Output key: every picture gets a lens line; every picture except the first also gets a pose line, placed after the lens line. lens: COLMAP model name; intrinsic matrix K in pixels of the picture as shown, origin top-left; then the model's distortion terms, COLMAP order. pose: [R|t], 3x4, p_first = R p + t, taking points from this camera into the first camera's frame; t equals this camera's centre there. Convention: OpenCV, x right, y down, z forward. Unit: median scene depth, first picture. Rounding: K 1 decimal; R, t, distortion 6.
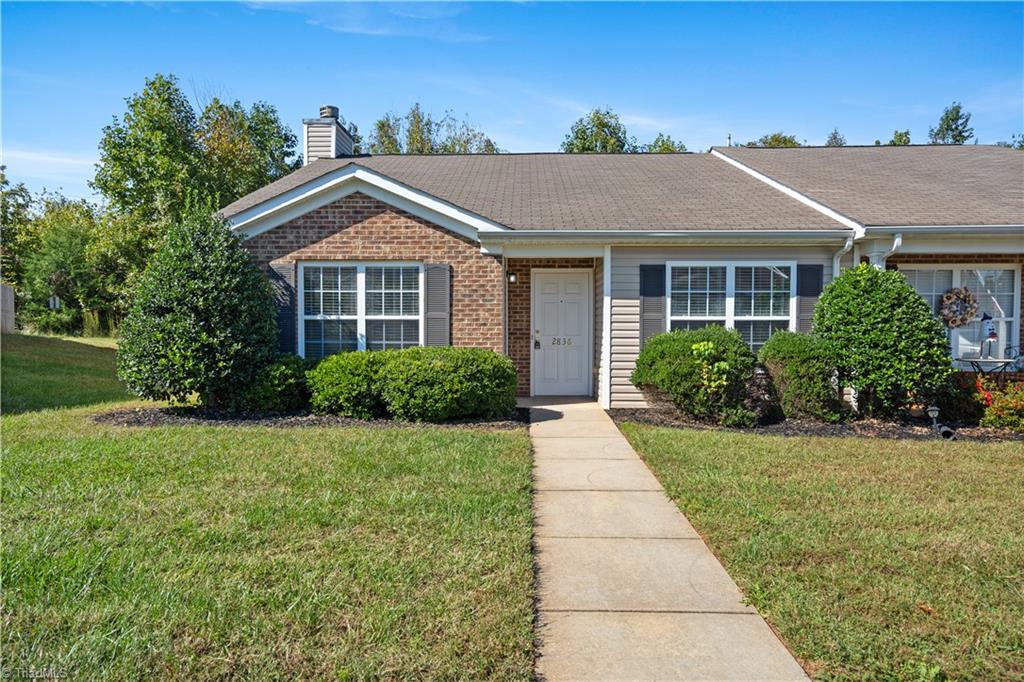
lens RADIAL K [[641.3, 0, 508.5], [0, 641.3, 357.7], [0, 0, 1]] dist [0.002726, -0.001763]
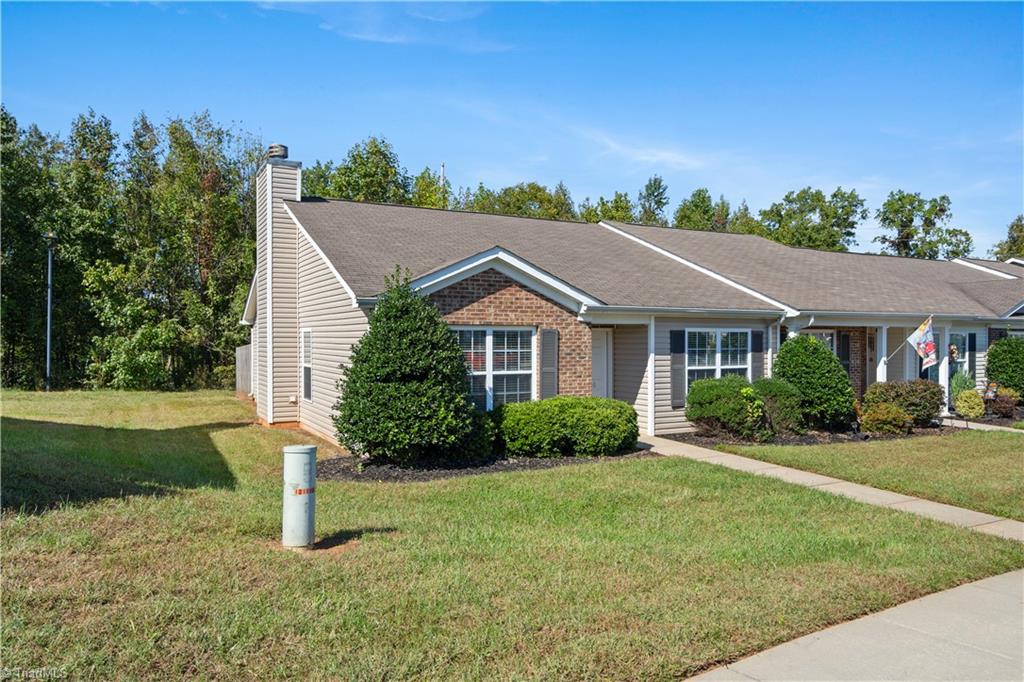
lens RADIAL K [[691.8, 0, 512.0], [0, 691.8, 341.0], [0, 0, 1]] dist [0.006902, 0.001316]
pose [[0.868413, -0.002443, 0.495835, -0.837212], [0.026154, 0.998821, -0.040885, -0.069677], [-0.495151, 0.048474, 0.867454, -0.129004]]
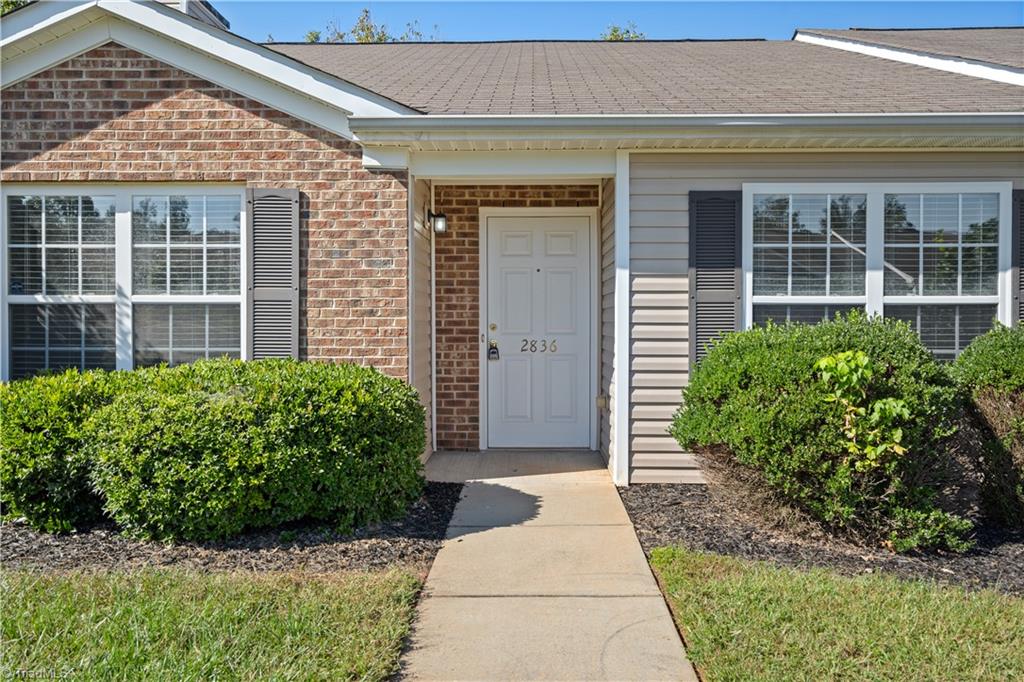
lens RADIAL K [[788.0, 0, 512.0], [0, 788.0, 341.0], [0, 0, 1]] dist [0.005761, 0.000071]
pose [[0.999999, -0.000799, -0.001470, 0.070649], [0.000764, 0.999721, -0.023589, -0.016236], [0.001488, 0.023588, 0.999721, 0.401242]]
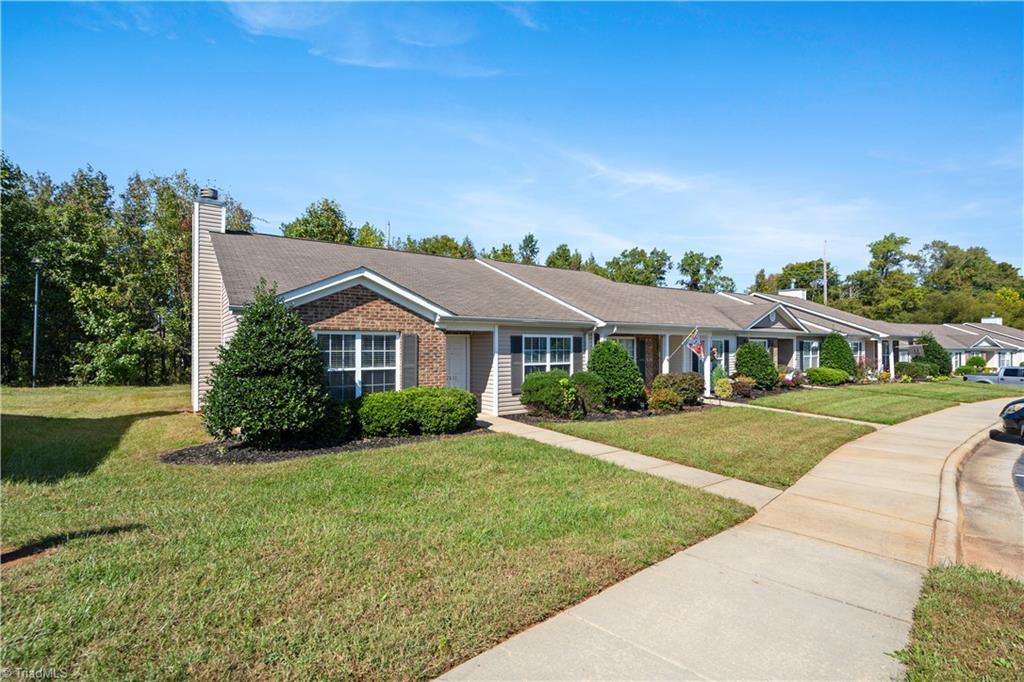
lens RADIAL K [[469.6, 0, 512.0], [0, 469.6, 341.0], [0, 0, 1]] dist [-0.017219, 0.013112]
pose [[0.792550, 0.006127, 0.609776, -0.614228], [0.033070, 0.998046, -0.053011, -0.059184], [-0.608909, 0.062179, 0.790799, -0.065847]]
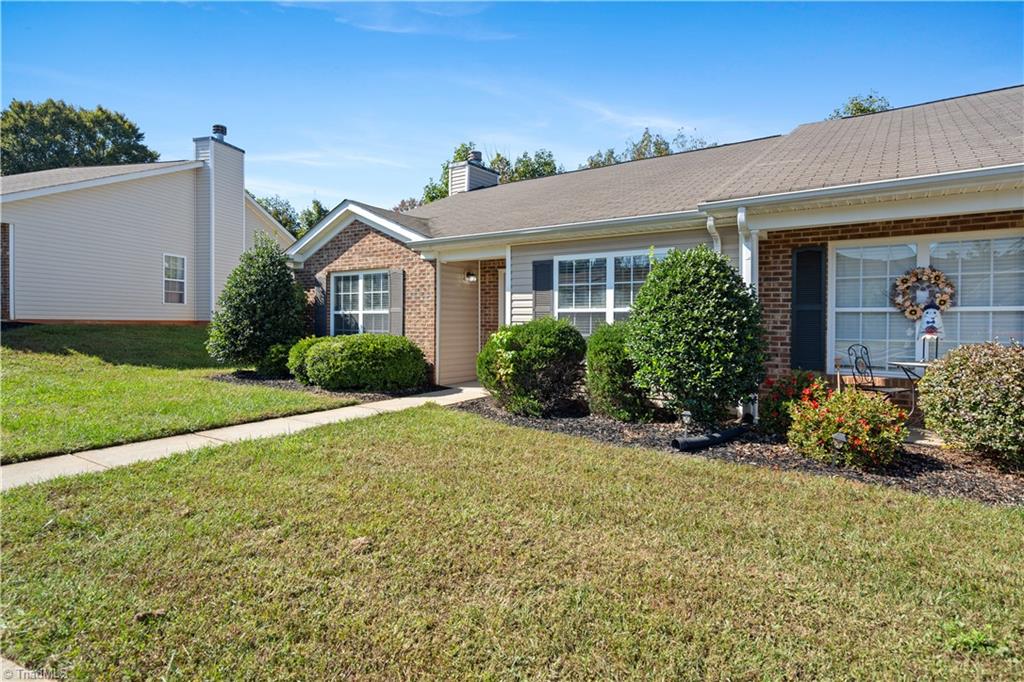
lens RADIAL K [[549.9, 0, 512.0], [0, 549.9, 341.0], [0, 0, 1]] dist [-0.002464, -0.000142]
pose [[0.831987, 0.021906, -0.554362, 0.689553], [-0.033996, 0.999355, -0.011531, 0.000339], [0.553752, 0.028440, 0.832196, 0.218400]]
